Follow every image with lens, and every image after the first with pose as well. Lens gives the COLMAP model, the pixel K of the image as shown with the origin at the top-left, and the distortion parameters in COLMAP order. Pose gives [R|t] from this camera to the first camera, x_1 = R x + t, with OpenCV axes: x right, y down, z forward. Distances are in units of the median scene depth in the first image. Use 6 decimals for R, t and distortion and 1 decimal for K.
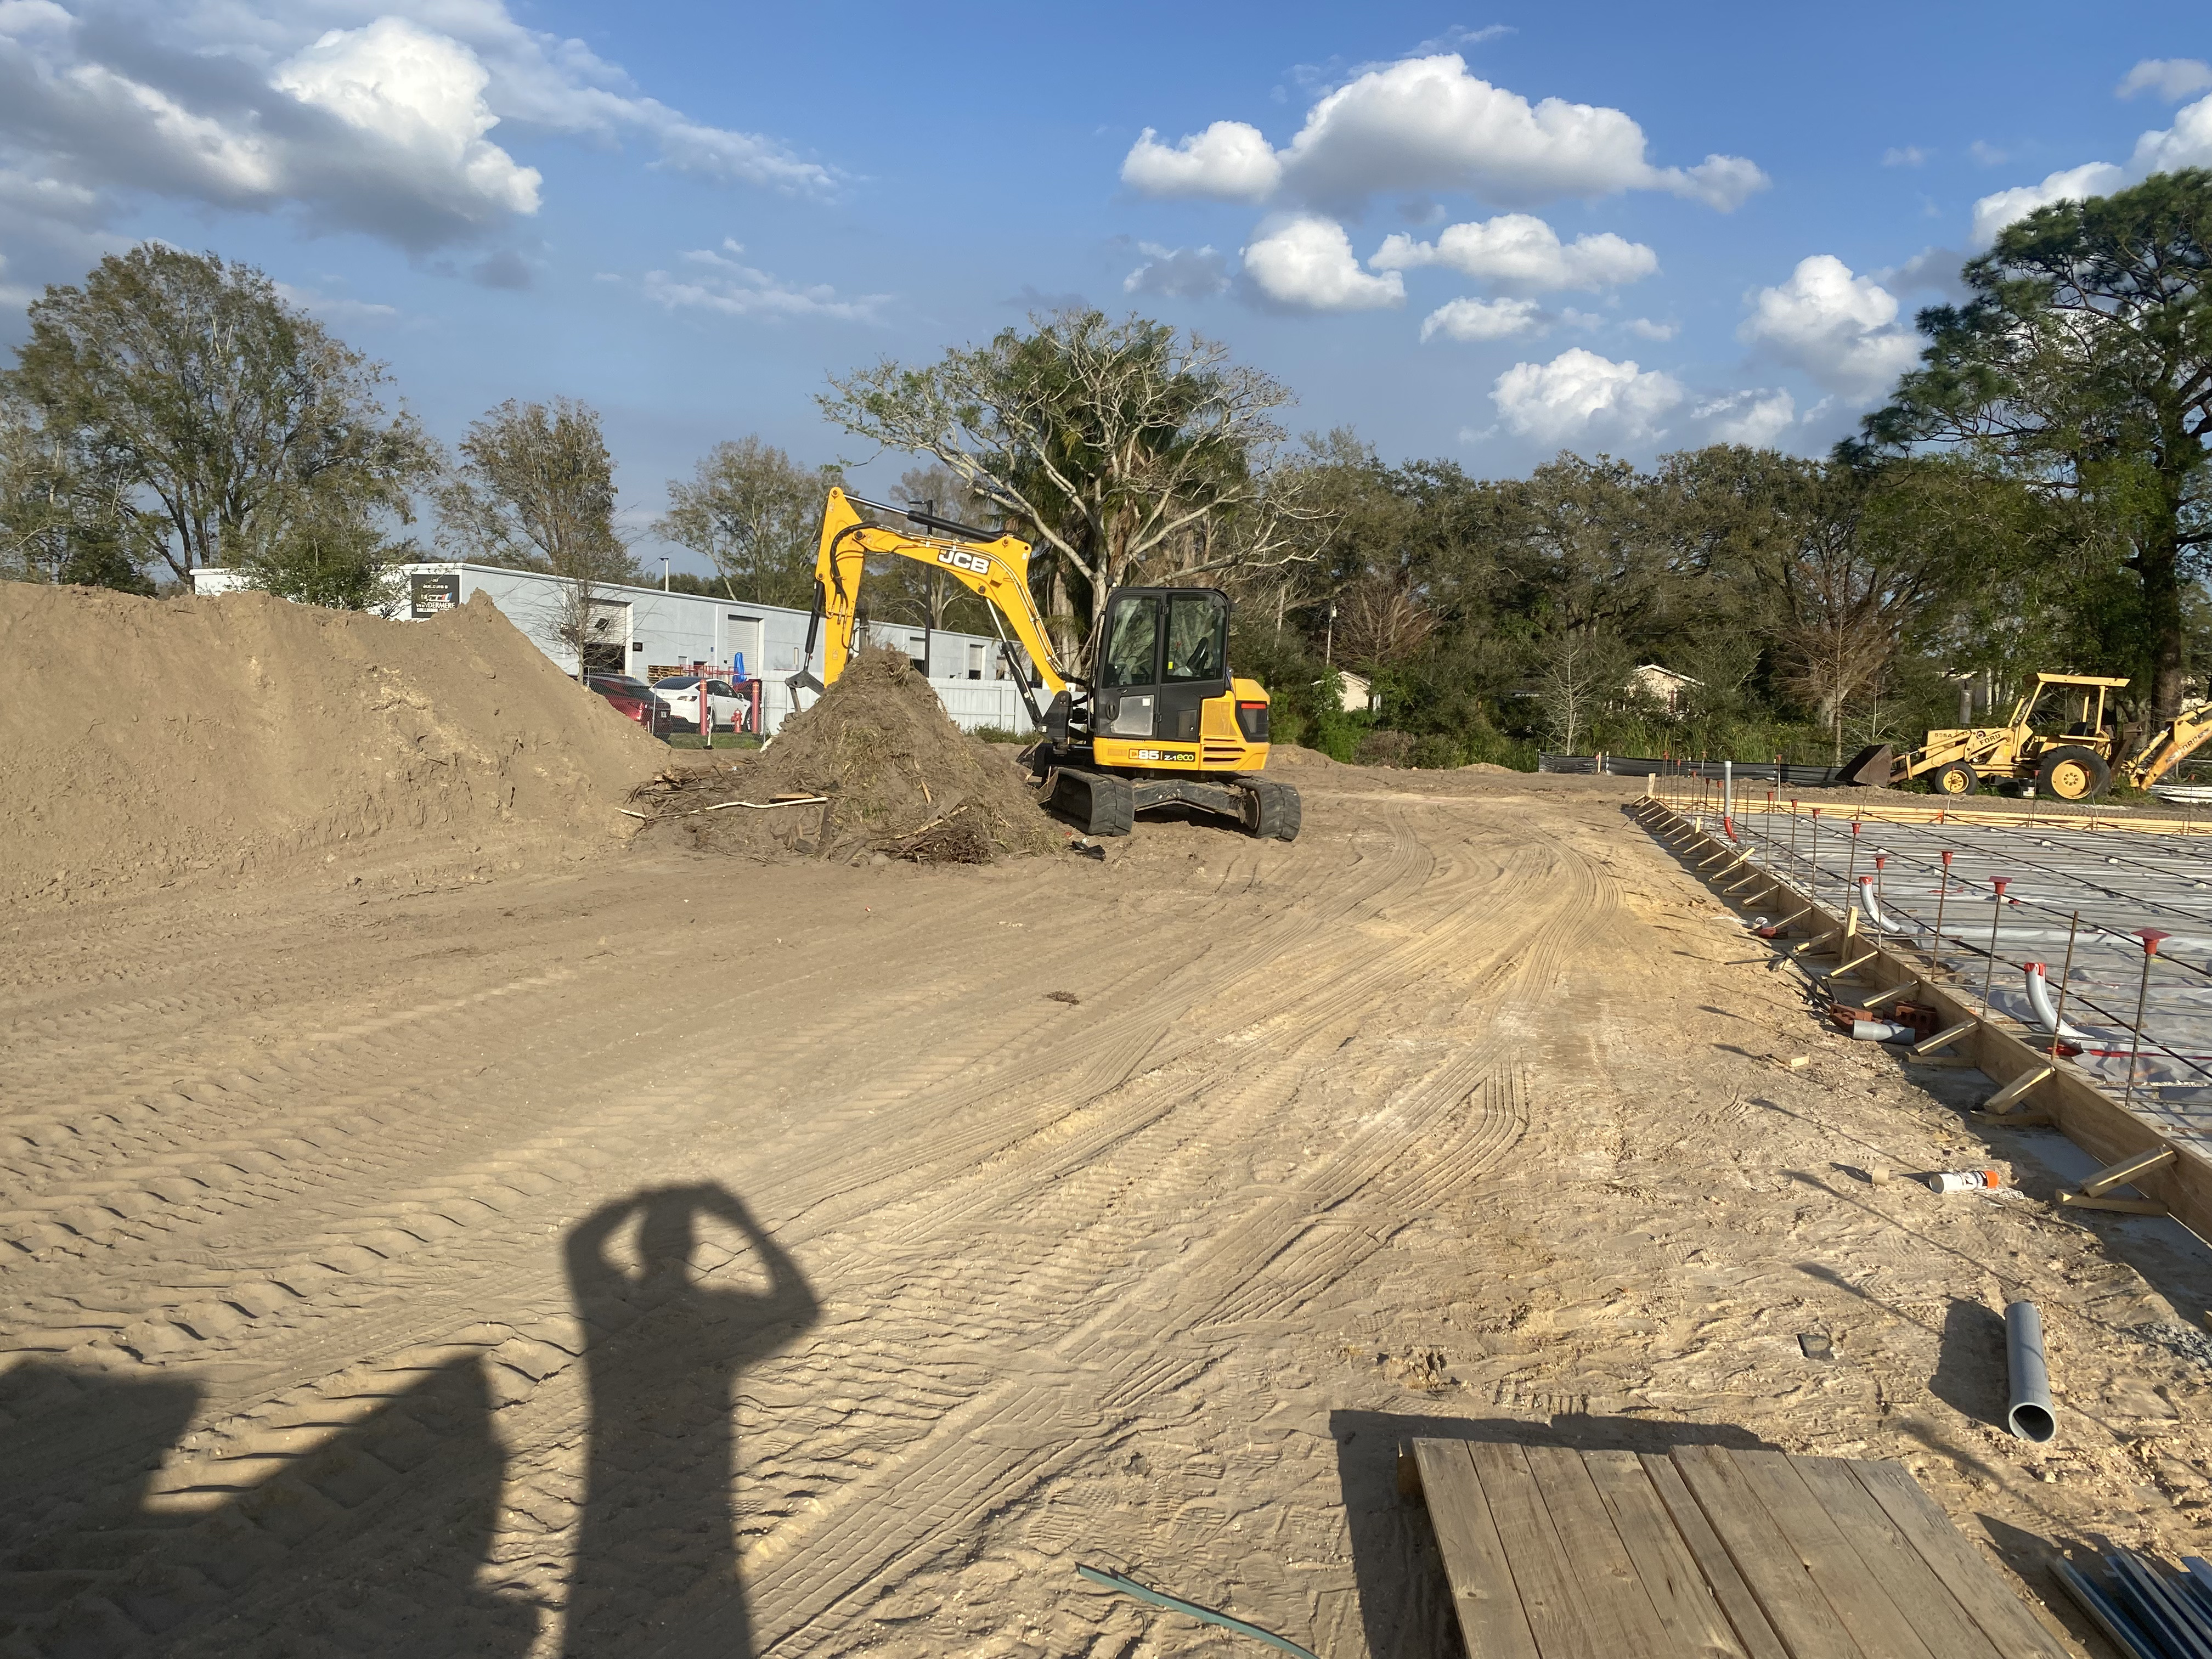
lens RADIAL K [[1708.8, 0, 1105.1], [0, 1708.8, 830.0], [0, 0, 1]] dist [0.020427, -0.010838]
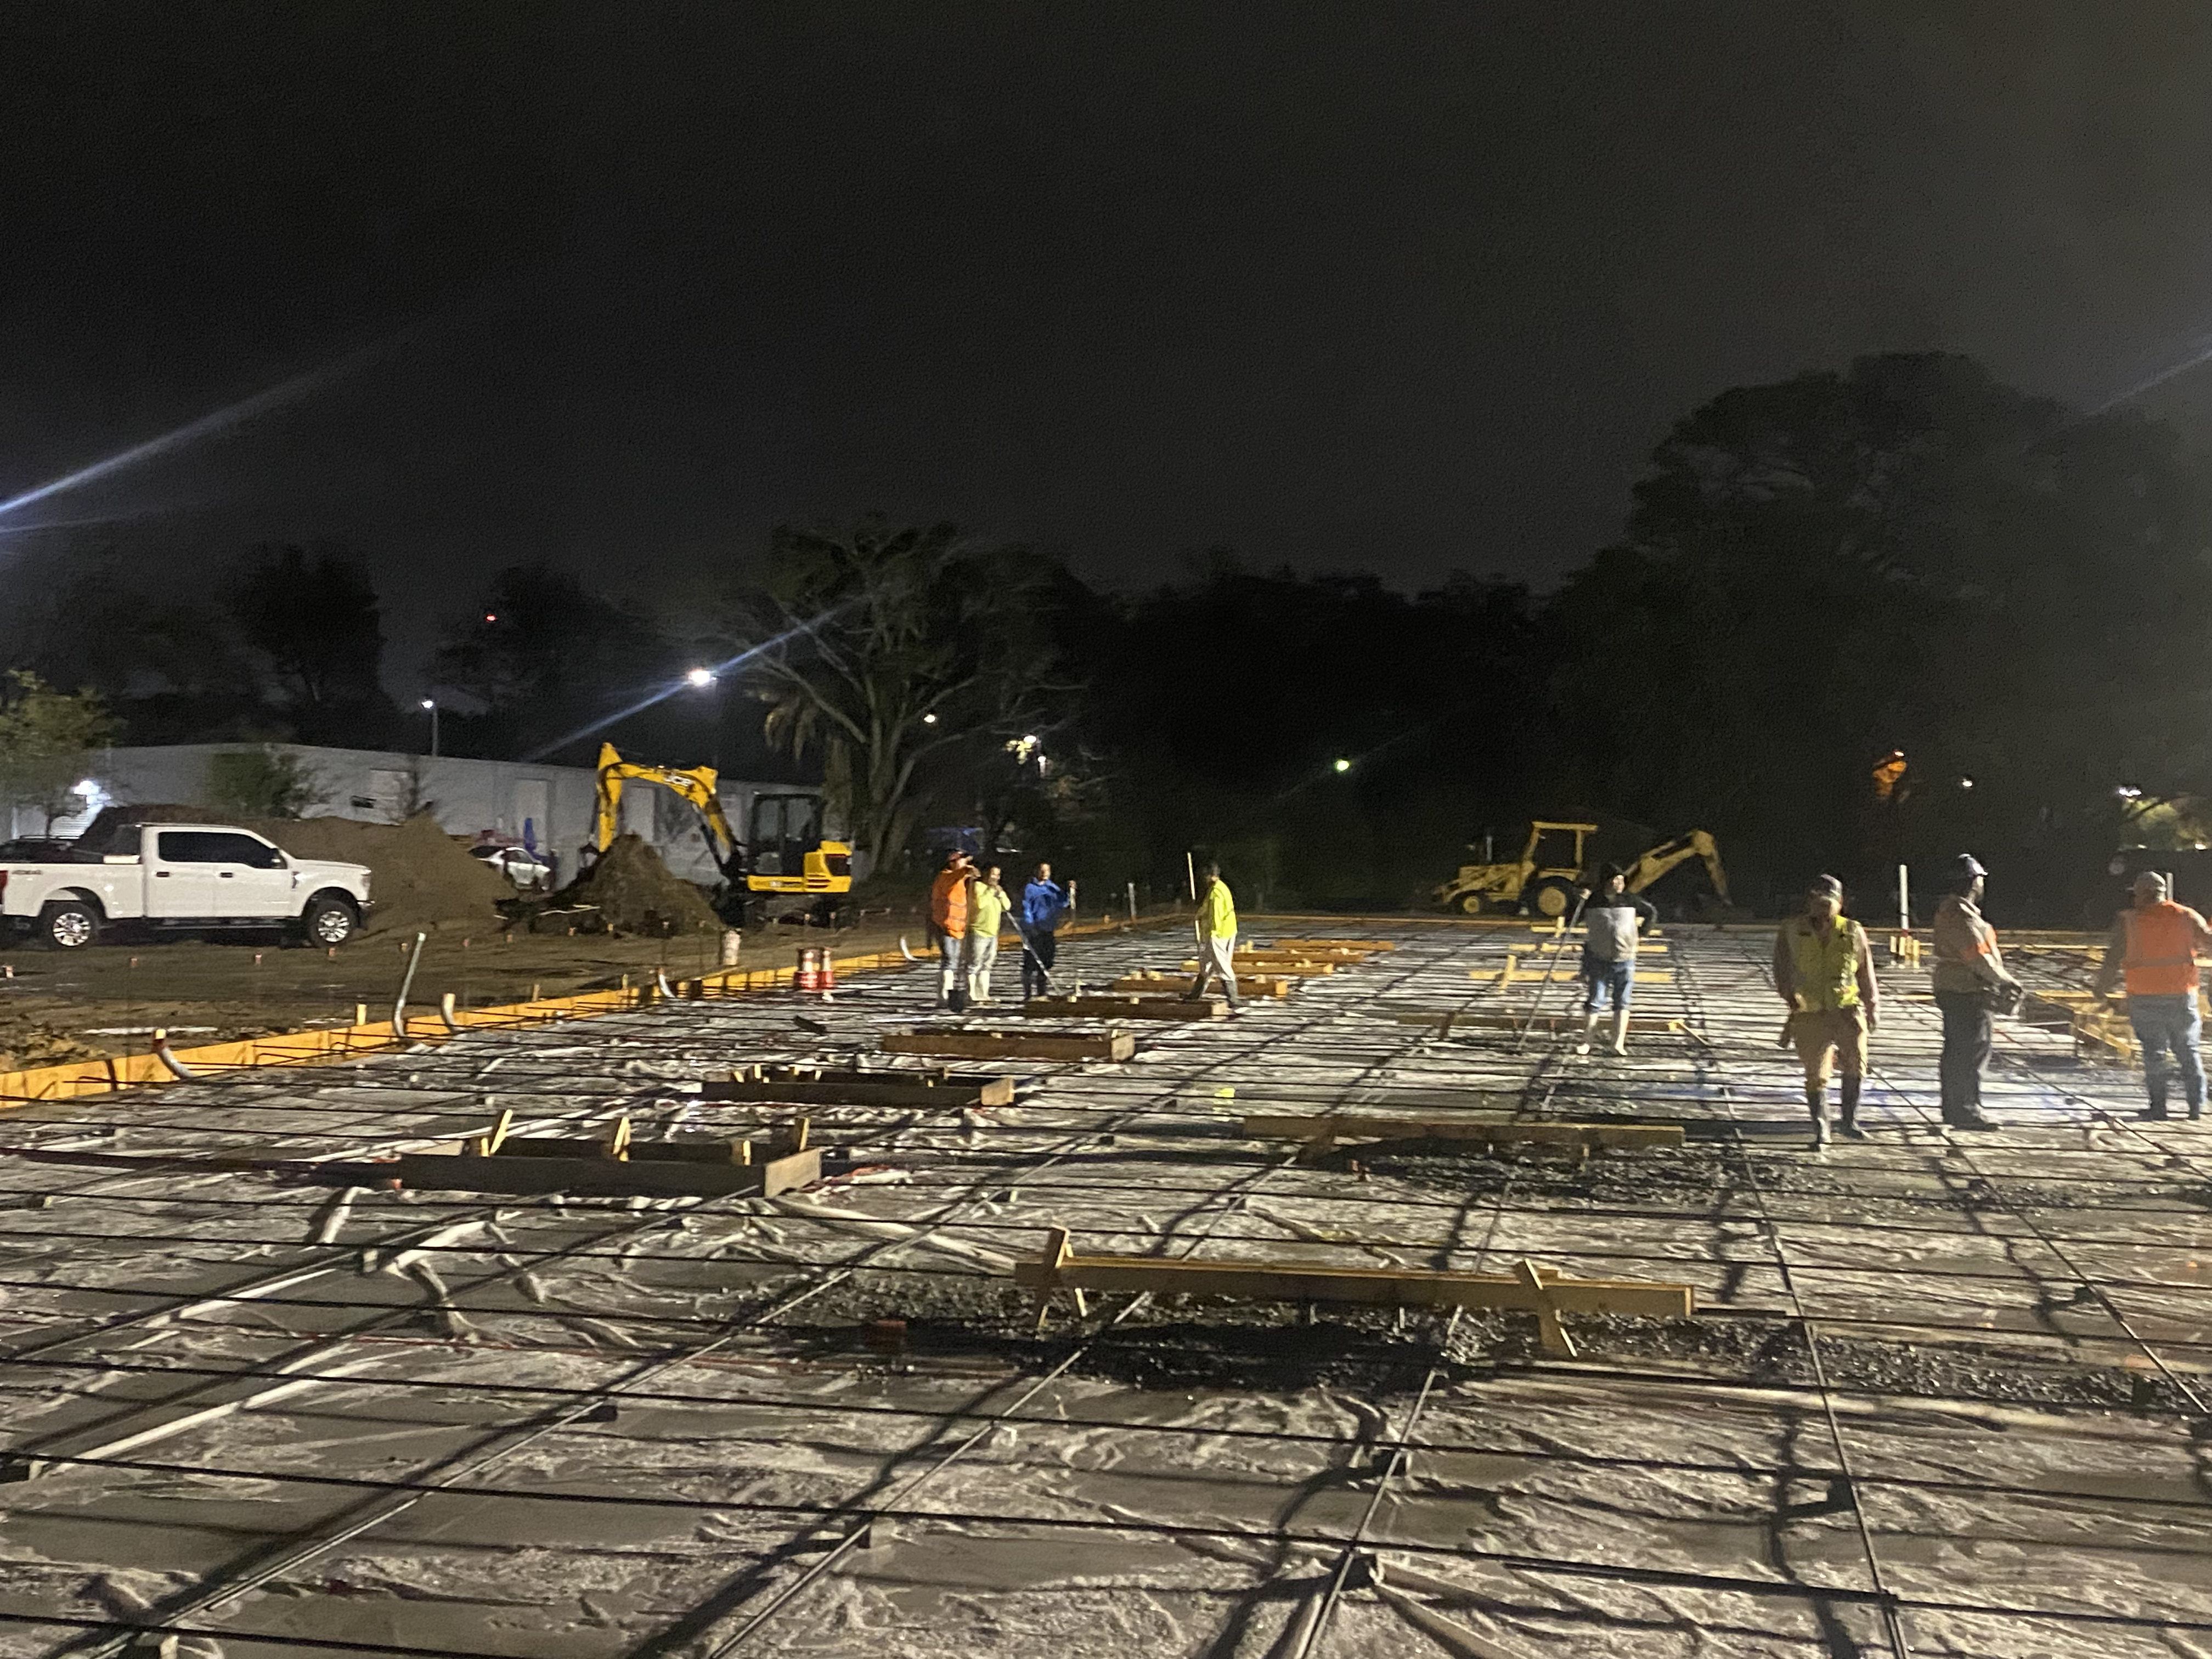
lens RADIAL K [[2420.3, 0, 1092.7], [0, 2420.3, 825.4], [0, 0, 1]] dist [0.011377, 0.000000]
pose [[0.999406, -0.020893, 0.027406, 0.153232], [0.023278, 0.995687, -0.089809, 0.070069], [-0.025412, 0.090394, 0.995582, -0.836091]]
